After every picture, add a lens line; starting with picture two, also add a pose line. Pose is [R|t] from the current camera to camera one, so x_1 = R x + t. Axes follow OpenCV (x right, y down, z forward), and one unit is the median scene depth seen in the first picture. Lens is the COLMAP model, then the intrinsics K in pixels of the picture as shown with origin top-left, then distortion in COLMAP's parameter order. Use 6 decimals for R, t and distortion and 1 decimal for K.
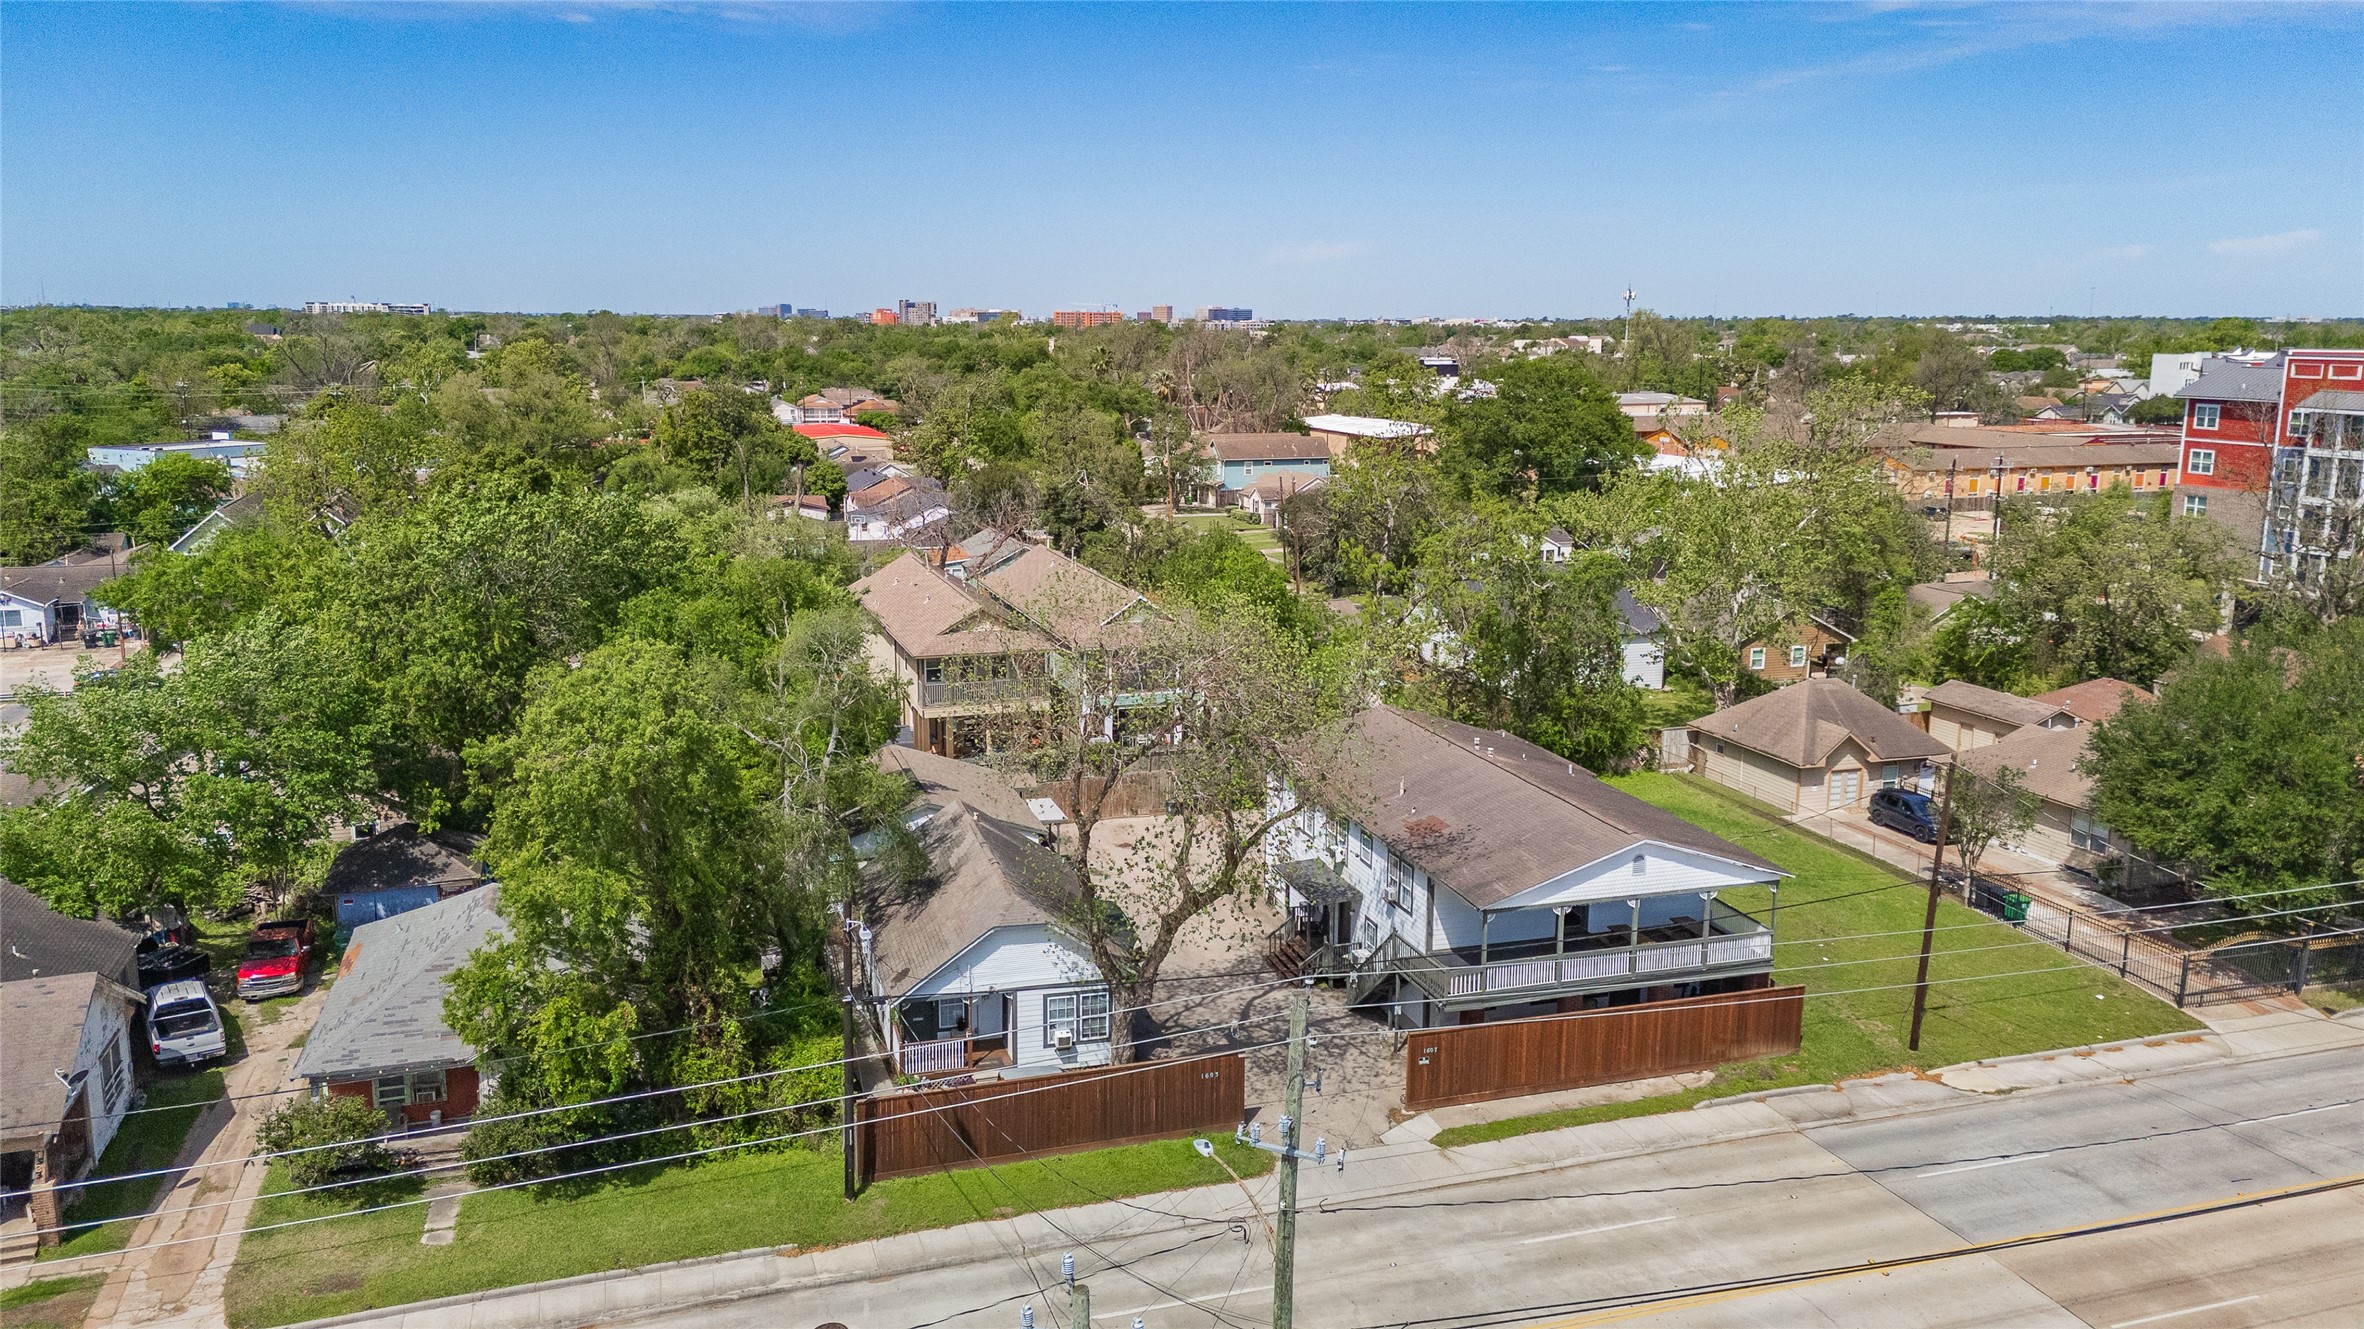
lens RADIAL K [[1699.0, 0, 1182.0], [0, 1699.0, 664.5], [0, 0, 1]] dist [0.024827, -0.003207]
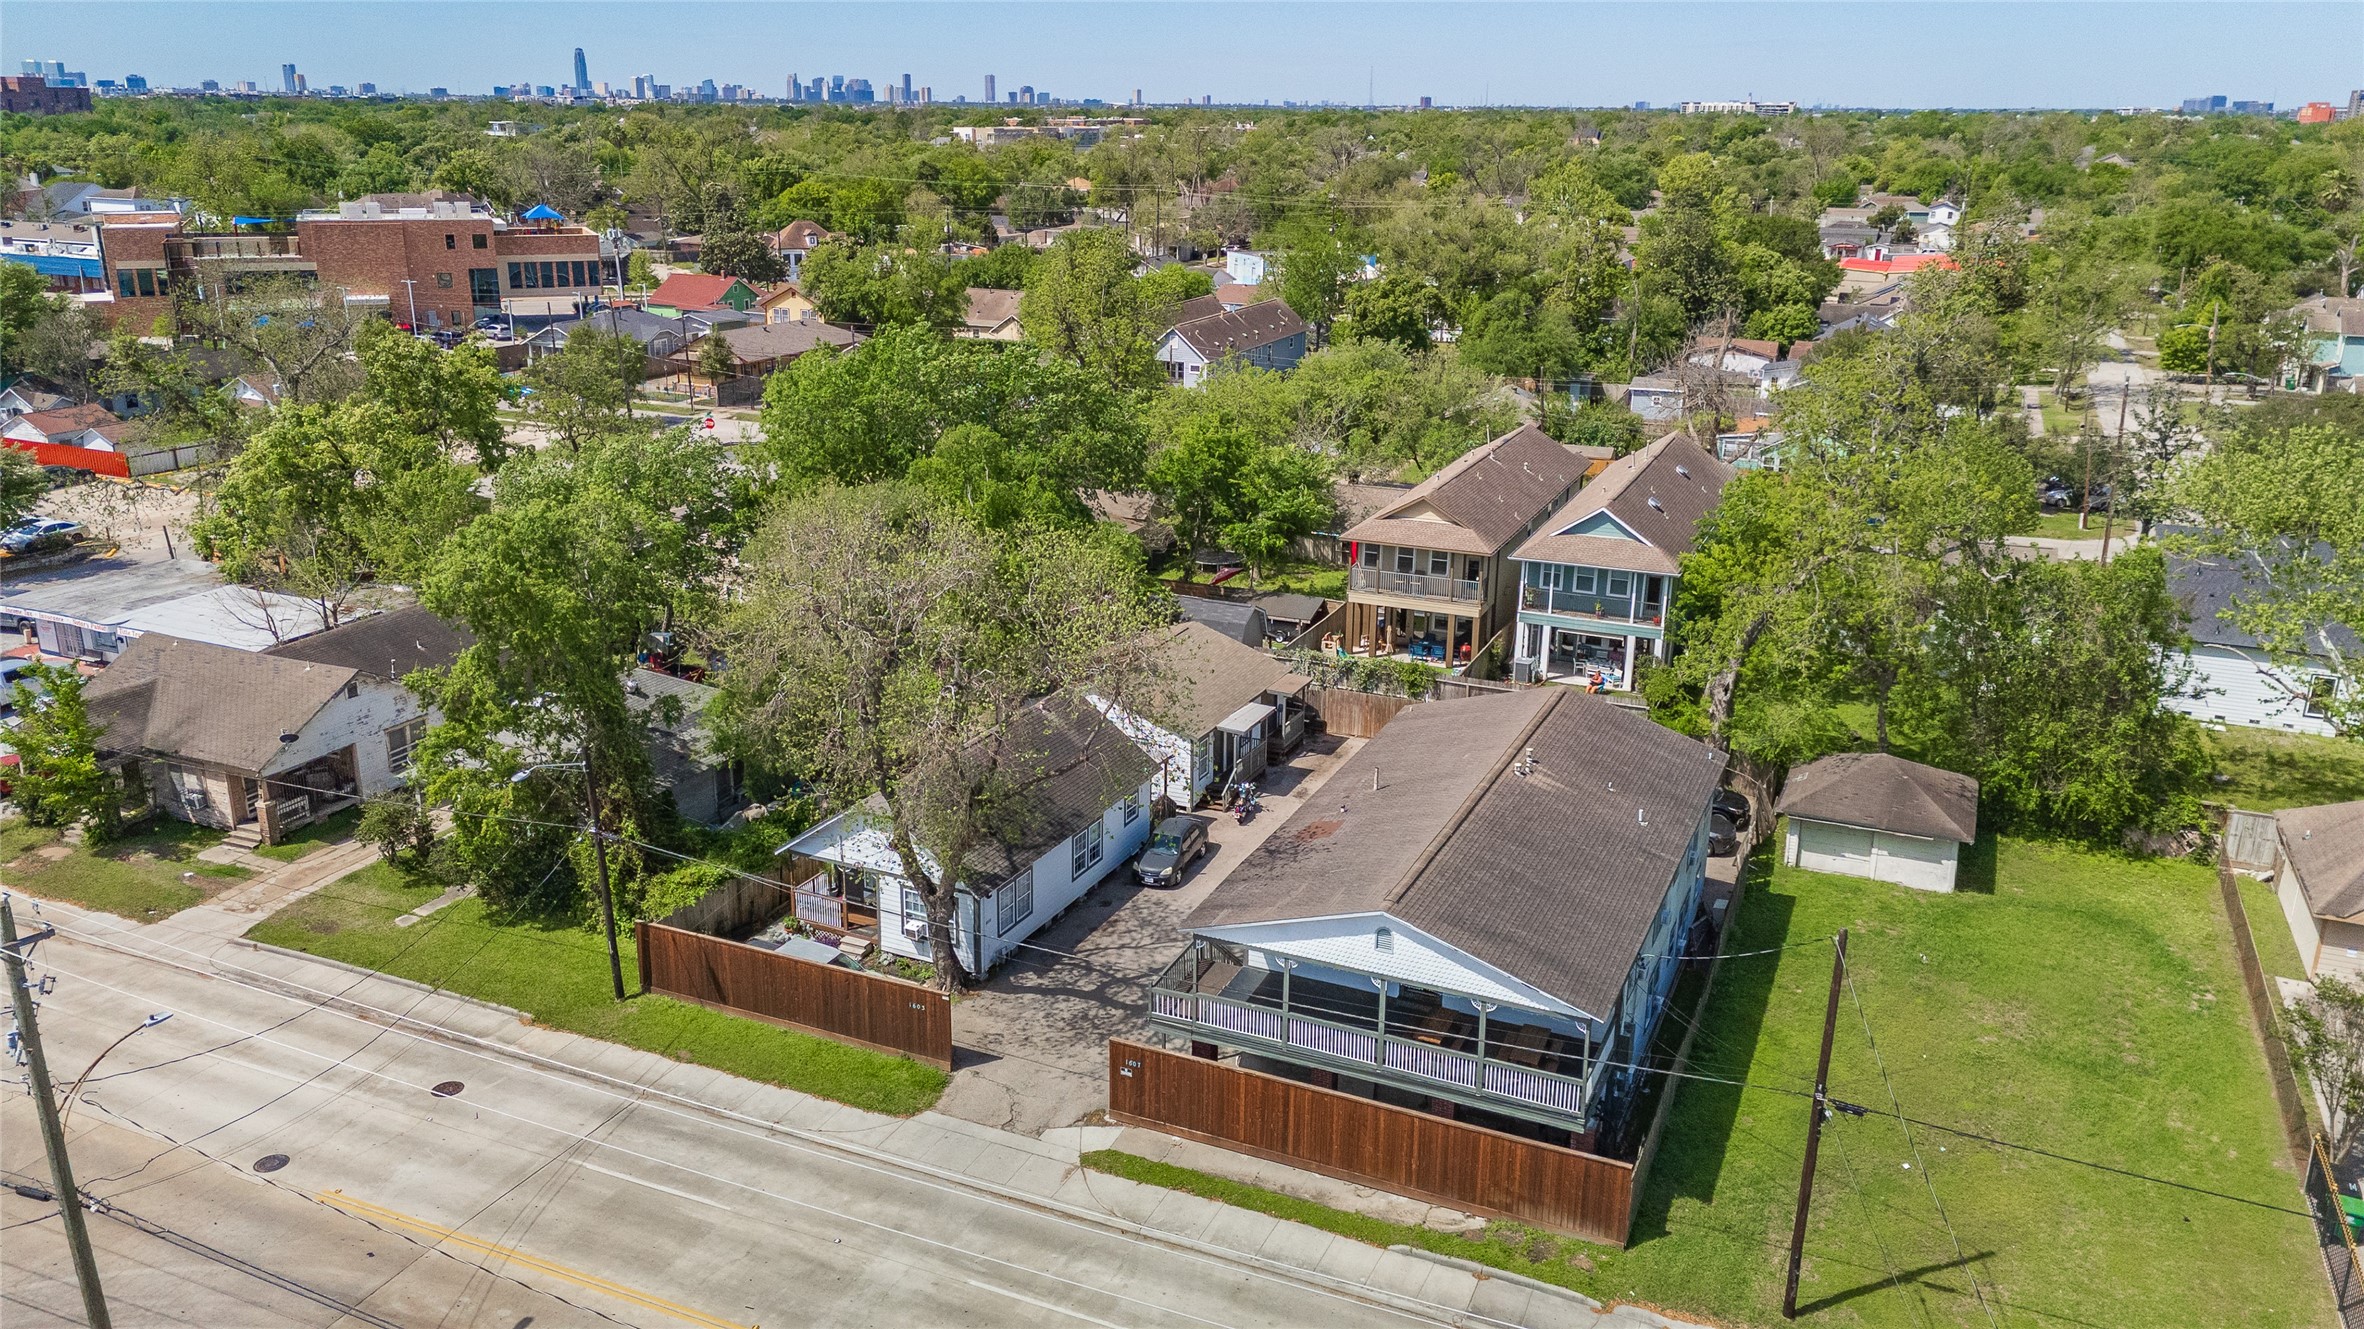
lens RADIAL K [[1699.0, 0, 1182.0], [0, 1699.0, 664.5], [0, 0, 1]] dist [0.024827, -0.003207]
pose [[0.746649, 0.203720, -0.633257, 0.696233], [-0.133626, 0.978481, 0.157226, -0.126581], [0.651659, -0.032773, 0.757803, 0.339991]]
